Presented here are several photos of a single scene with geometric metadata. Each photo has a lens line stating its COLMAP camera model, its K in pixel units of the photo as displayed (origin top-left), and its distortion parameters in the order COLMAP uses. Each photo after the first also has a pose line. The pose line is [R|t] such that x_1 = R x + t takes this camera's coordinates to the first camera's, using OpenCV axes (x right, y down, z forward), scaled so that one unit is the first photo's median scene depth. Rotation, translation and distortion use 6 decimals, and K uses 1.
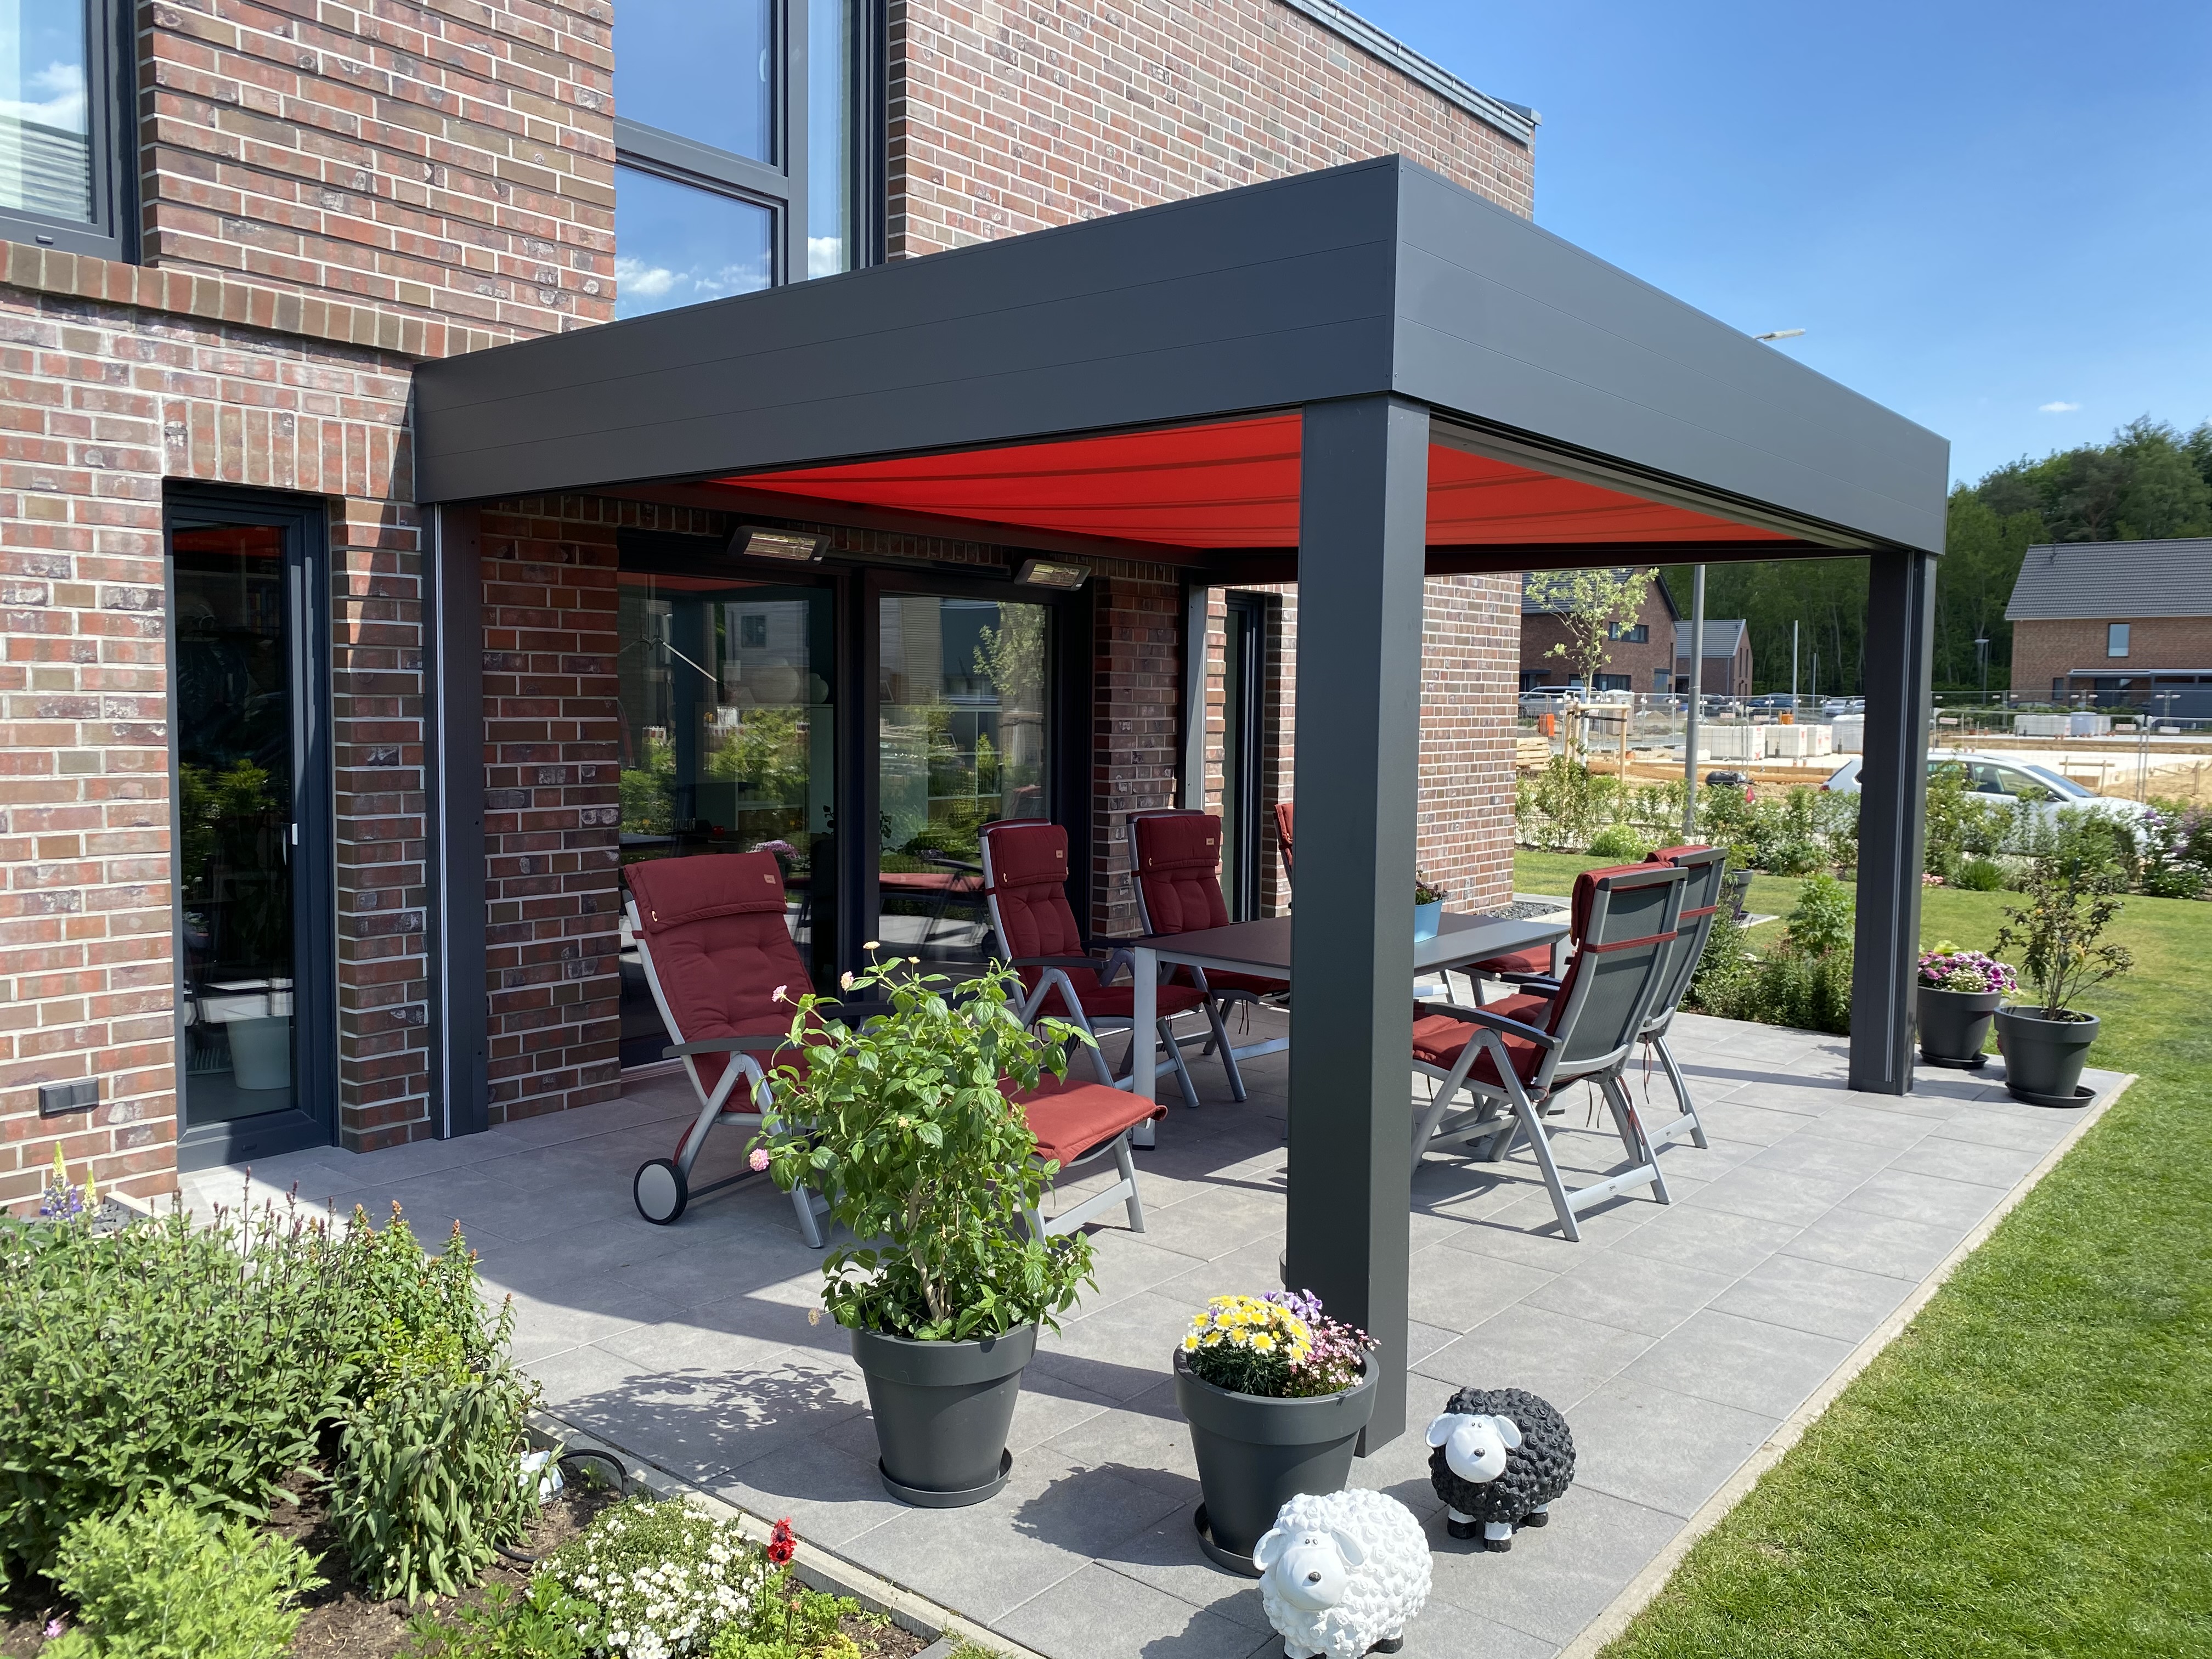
lens RADIAL K [[1696.0, 0, 1108.3], [0, 1696.0, 814.2], [0, 0, 1]] dist [0.015331, -0.004849]
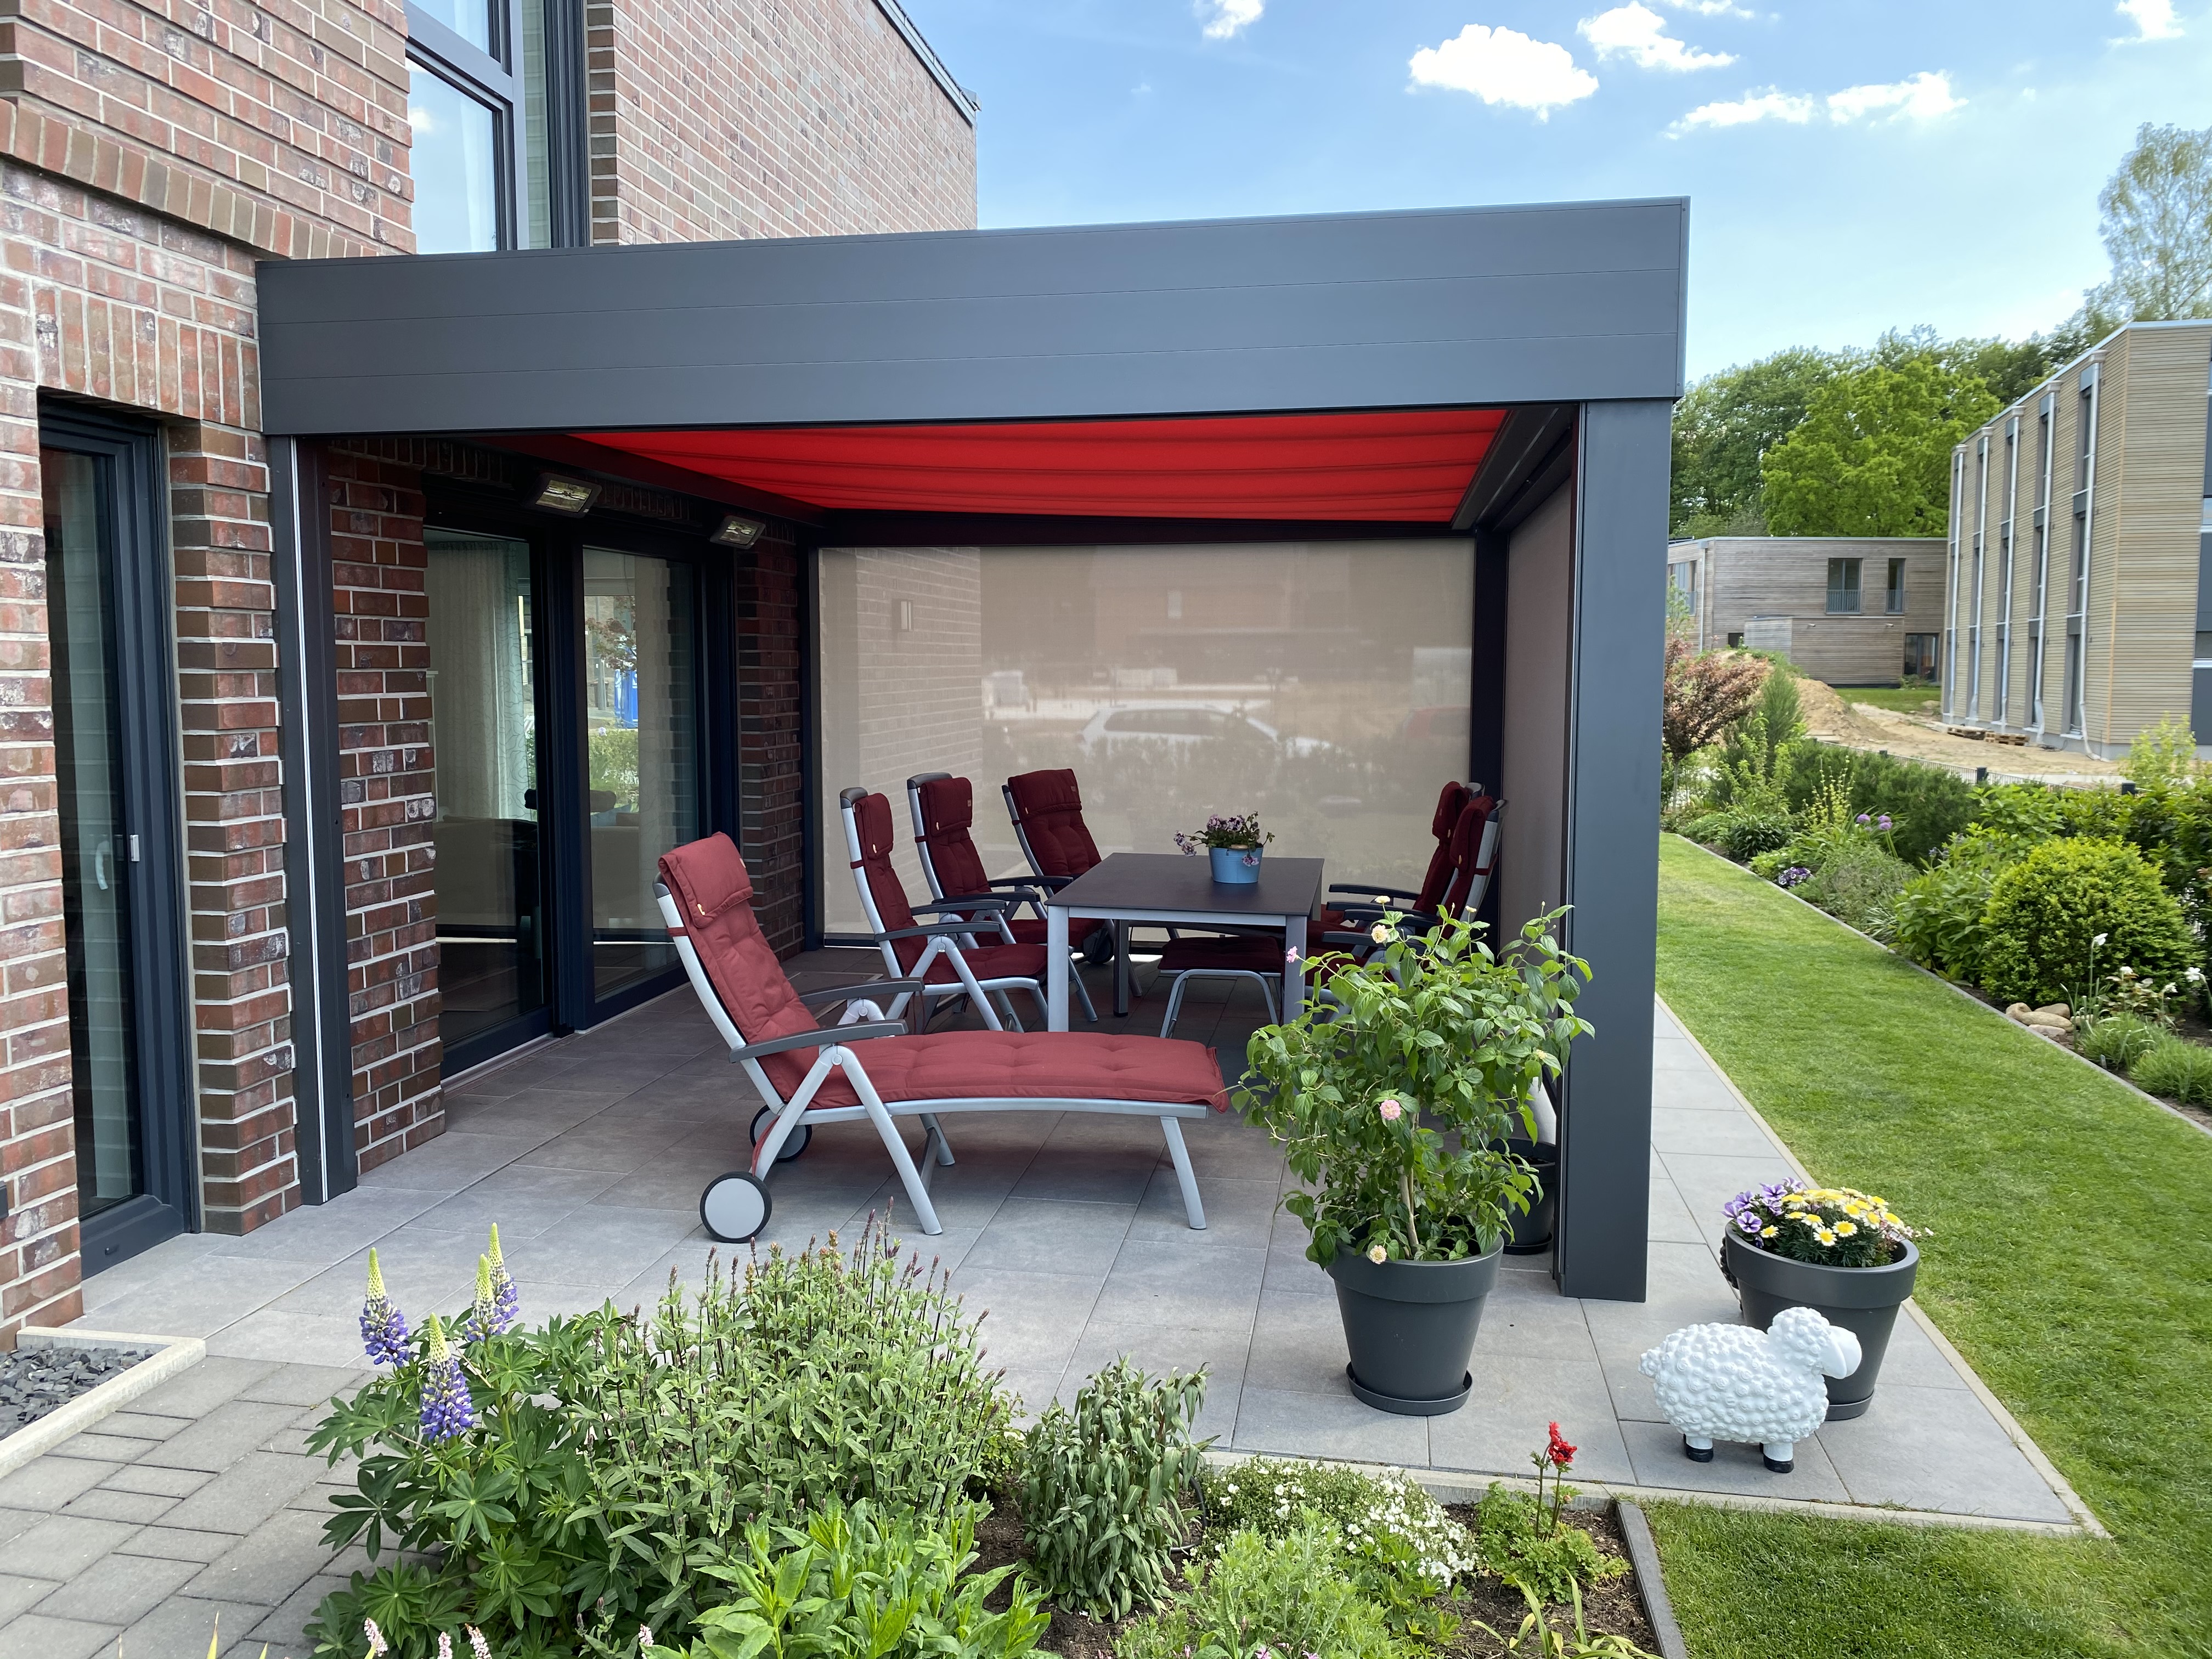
lens RADIAL K [[1696.0, 0, 1108.3], [0, 1696.0, 814.2], [0, 0, 1]] dist [0.015331, -0.004849]
pose [[0.875068, -0.054179, 0.480957, -0.484682], [0.042356, 0.998475, 0.035412, -0.013429], [-0.482142, -0.010617, 0.876028, 0.094699]]
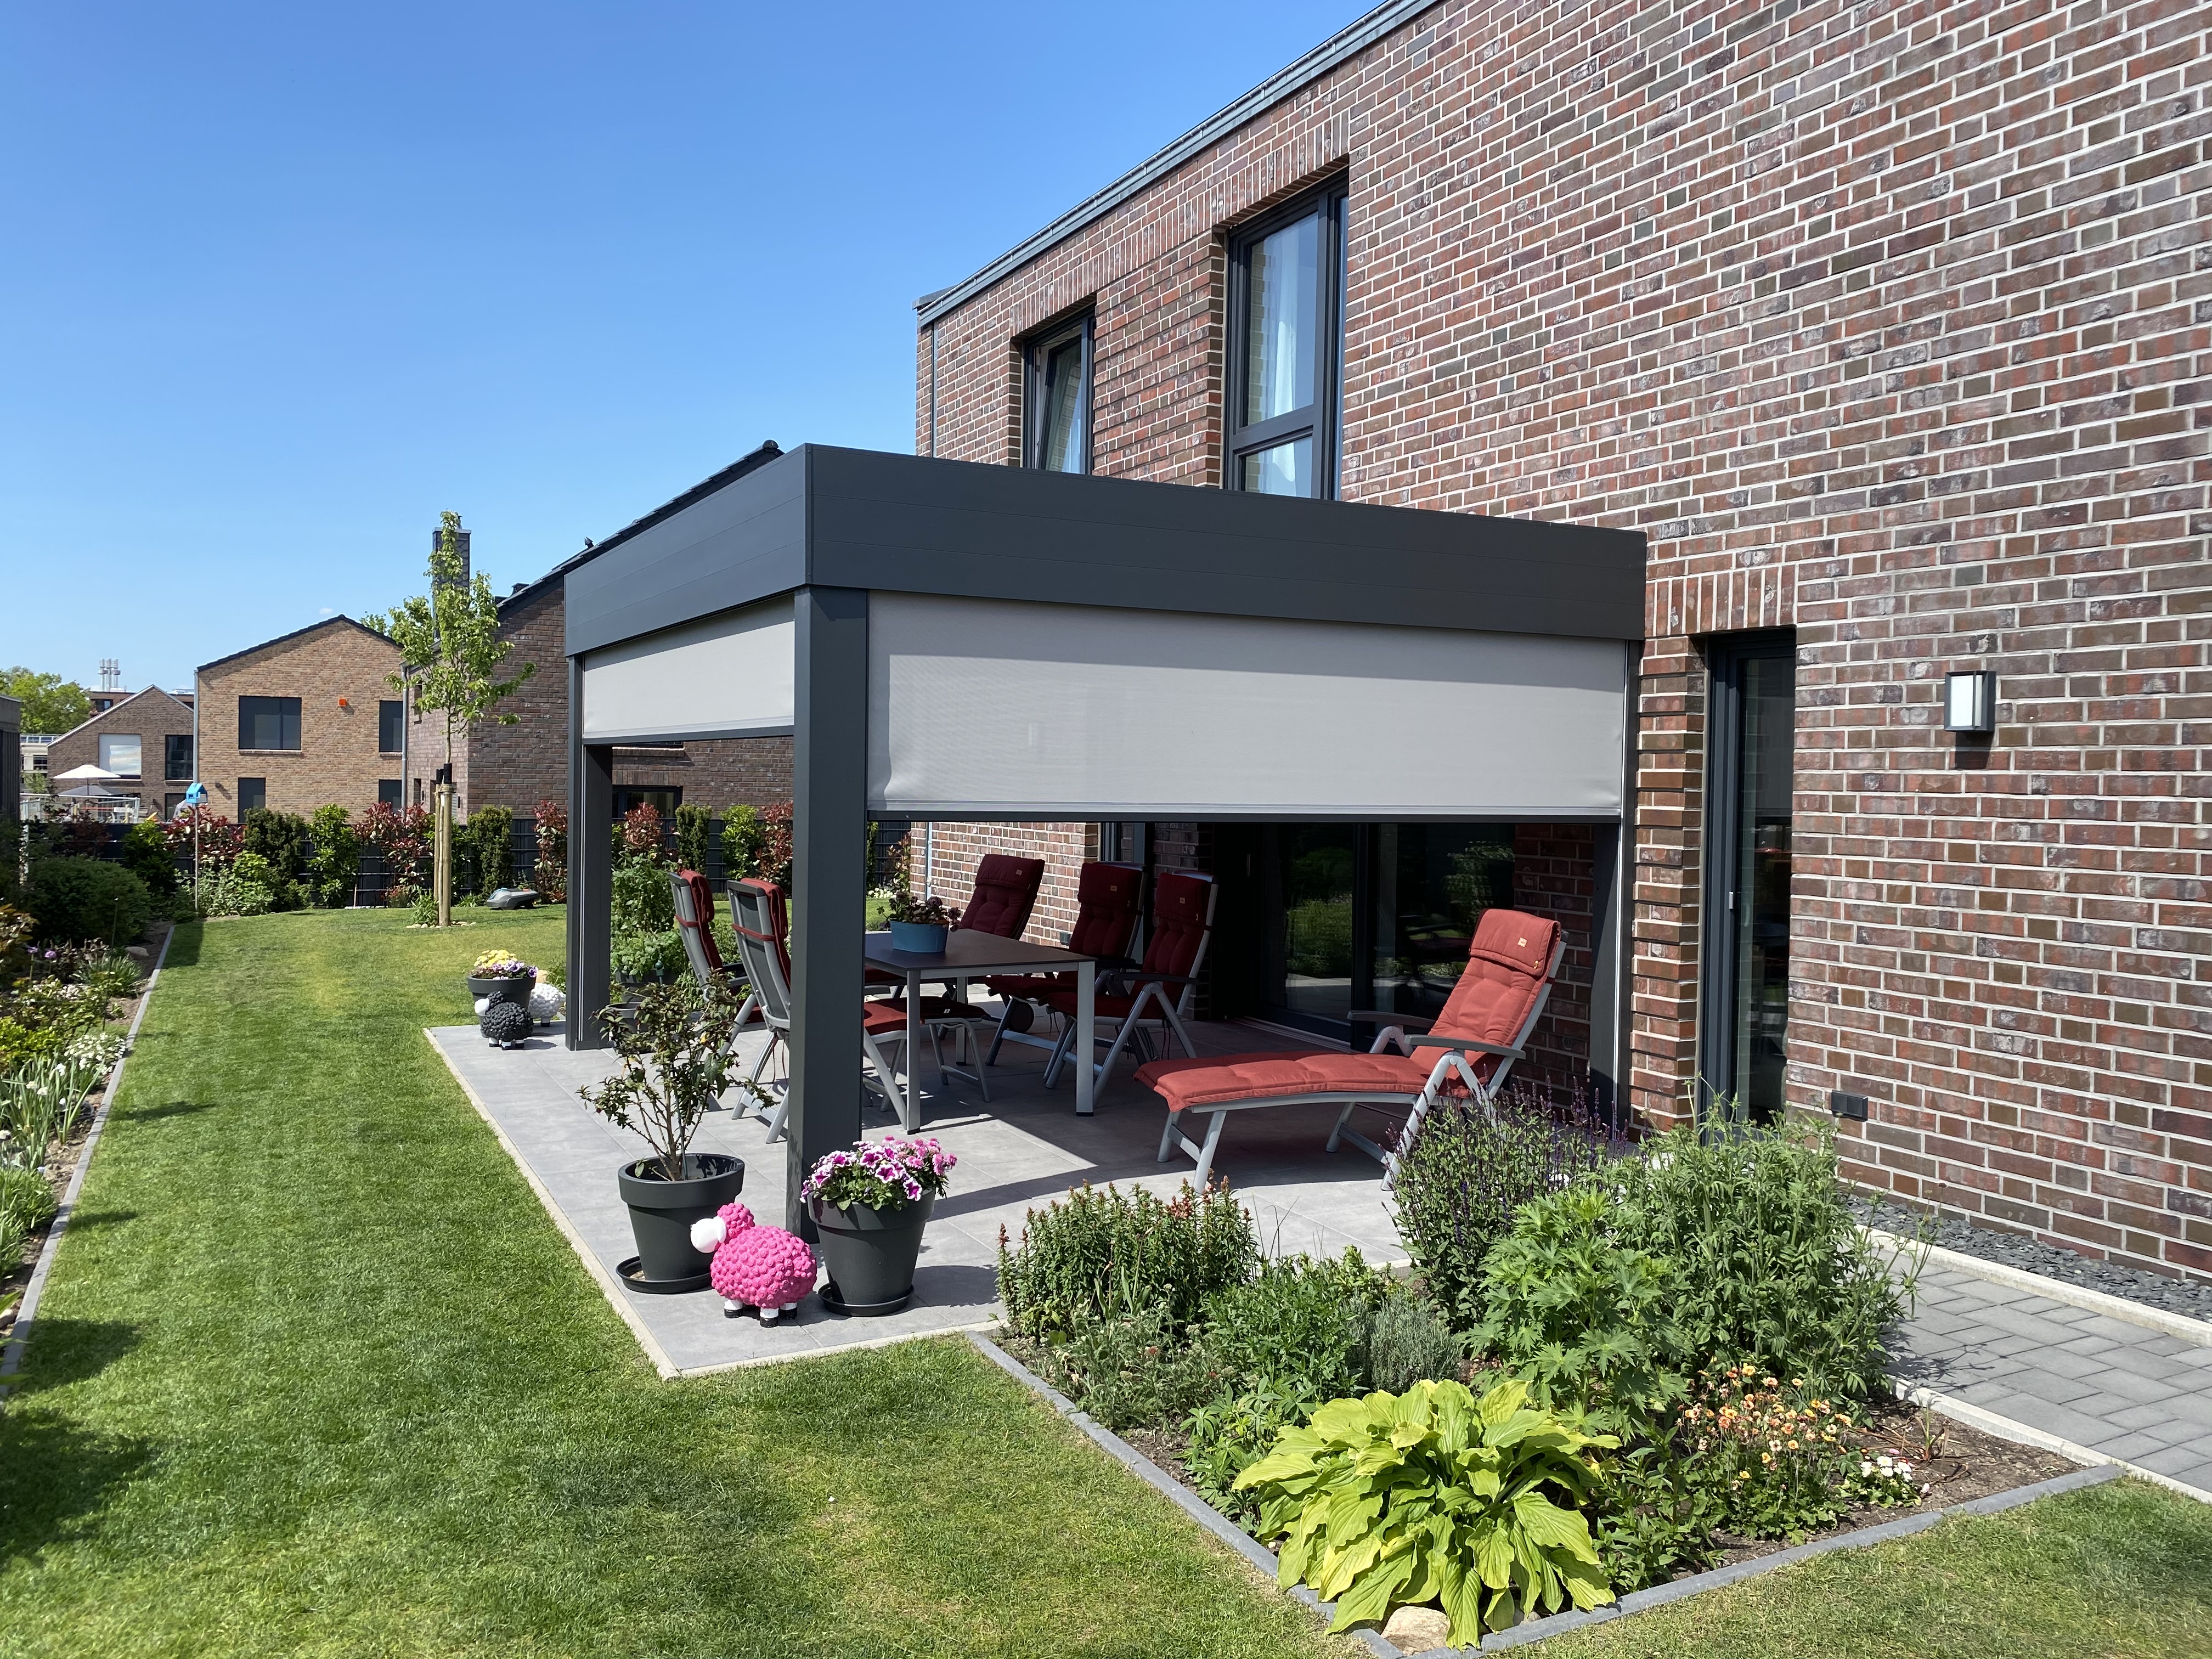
lens RADIAL K [[1696.0, 0, 1108.3], [0, 1696.0, 814.2], [0, 0, 1]] dist [0.015331, -0.004849]
pose [[-0.403695, 0.002952, -0.914889, 1.543964], [-0.082732, 0.995780, 0.039719, -0.115087], [0.911145, 0.091725, -0.401748, 1.931226]]
